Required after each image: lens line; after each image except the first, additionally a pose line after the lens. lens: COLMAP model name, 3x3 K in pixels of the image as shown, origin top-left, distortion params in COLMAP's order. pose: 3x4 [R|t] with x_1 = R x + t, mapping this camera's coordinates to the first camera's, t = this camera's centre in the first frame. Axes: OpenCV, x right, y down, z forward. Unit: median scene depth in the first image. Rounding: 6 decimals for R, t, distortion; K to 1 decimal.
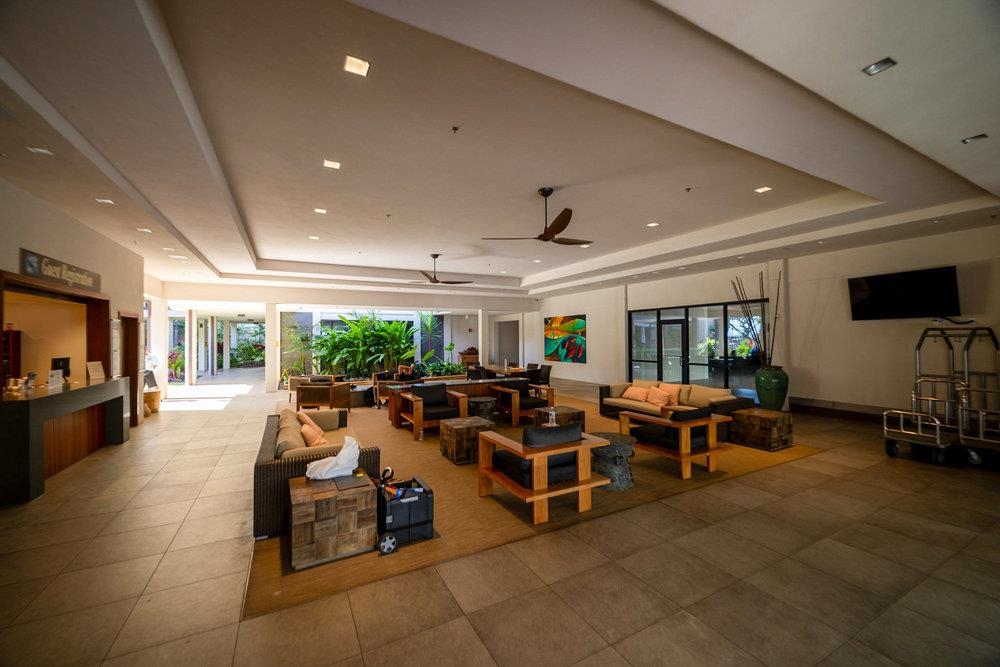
lens RADIAL K [[398.3, 0, 499.3], [0, 398.3, 331.7], [0, 0, 1]] dist [0.002278, 0.000905]
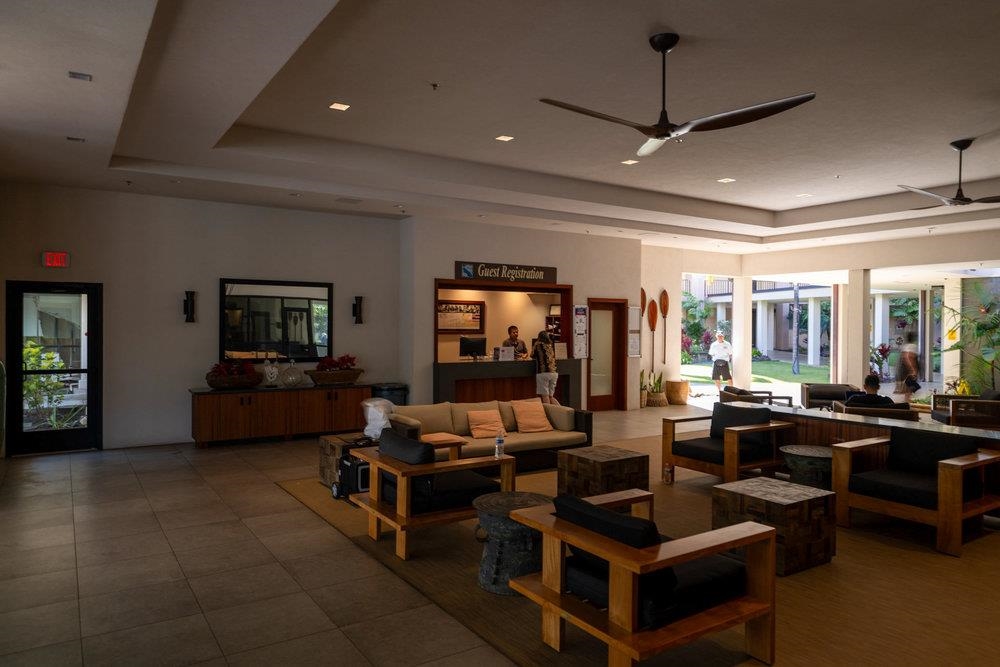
lens RADIAL K [[674.1, 0, 498.9], [0, 674.1, 333.1], [0, 0, 1]] dist [0.001557, 0.001294]
pose [[0.076663, 0.020810, -0.996840, 1.168798], [0.008888, 0.999728, 0.021554, 0.003831], [0.997017, -0.010512, 0.076457, 0.863149]]
